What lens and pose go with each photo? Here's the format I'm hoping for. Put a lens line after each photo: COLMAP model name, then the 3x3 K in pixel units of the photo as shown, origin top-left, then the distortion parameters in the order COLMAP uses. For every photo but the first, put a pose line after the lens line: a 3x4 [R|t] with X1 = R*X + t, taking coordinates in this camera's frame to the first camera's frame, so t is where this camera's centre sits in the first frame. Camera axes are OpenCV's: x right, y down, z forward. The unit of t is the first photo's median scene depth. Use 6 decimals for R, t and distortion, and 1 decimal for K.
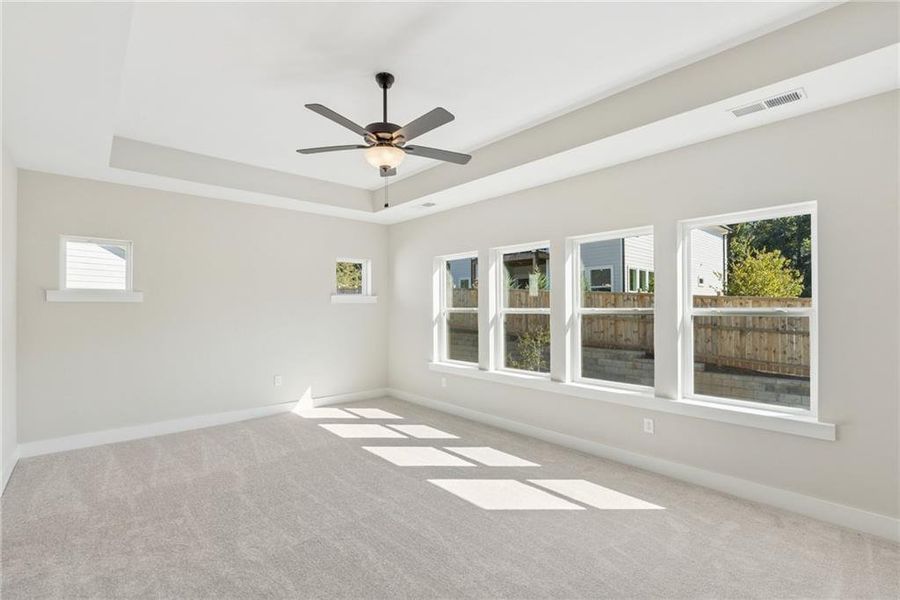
lens RADIAL K [[412.9, 0, 457.6], [0, 412.9, 303.6], [0, 0, 1]] dist [-0.010522, 0.001889]
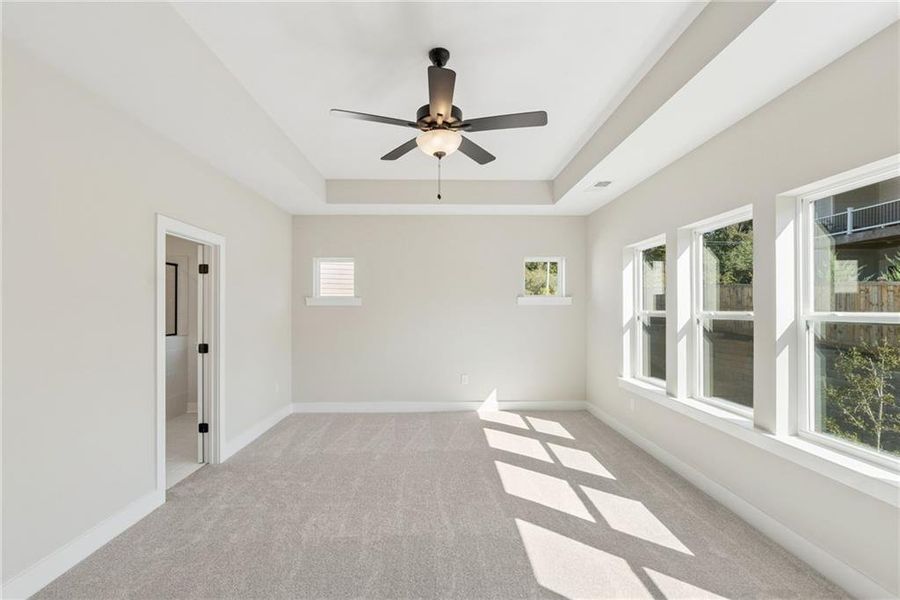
lens RADIAL K [[412.9, 0, 445.5], [0, 412.9, 307.8], [0, 0, 1]] dist [-0.010522, 0.001889]
pose [[0.754136, -0.002323, -0.656715, 0.274388], [0.005997, 0.999976, 0.003349, 0.000403], [0.656691, -0.006463, 0.754132, 0.215137]]
